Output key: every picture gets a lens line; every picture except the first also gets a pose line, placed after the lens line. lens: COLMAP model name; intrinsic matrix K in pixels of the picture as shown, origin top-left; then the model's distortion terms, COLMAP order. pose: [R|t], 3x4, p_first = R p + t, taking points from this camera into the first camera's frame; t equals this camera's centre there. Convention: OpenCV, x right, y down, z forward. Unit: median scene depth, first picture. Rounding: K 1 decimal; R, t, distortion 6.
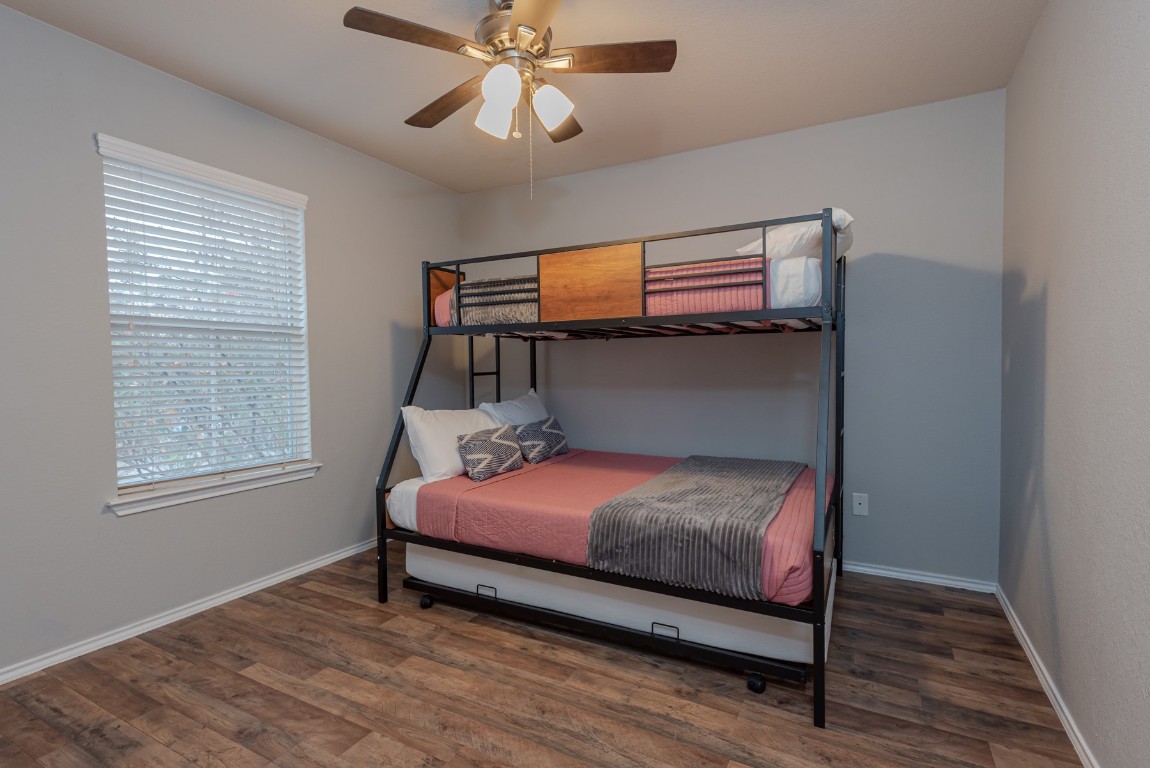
lens RADIAL K [[542.2, 0, 566.6], [0, 542.2, 380.1], [0, 0, 1]] dist [-0.003905, -0.001990]
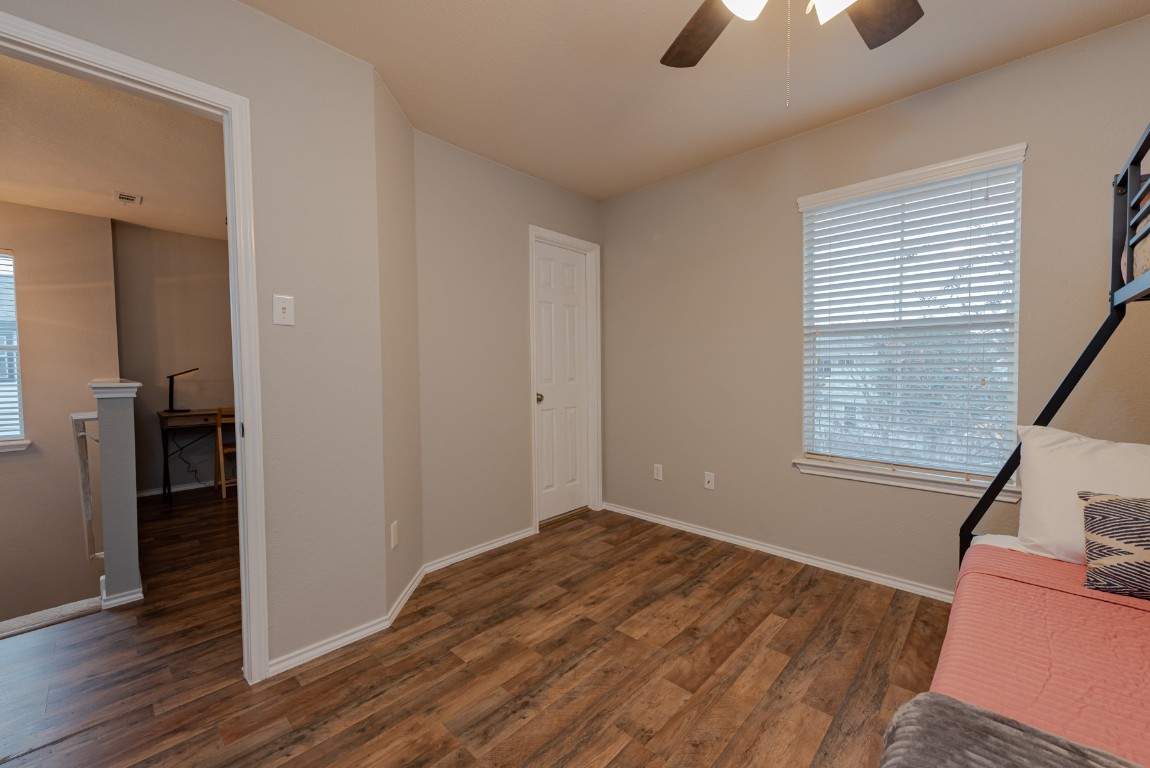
lens RADIAL K [[448.9, 0, 575.0], [0, 448.9, 384.0], [0, 0, 1]] dist [-0.001561, -0.000315]
pose [[-0.252117, 0.044231, -0.966685, 0.439276], [-0.014893, 0.998659, 0.049578, -0.023656], [0.967582, 0.026896, -0.251120, 0.758008]]
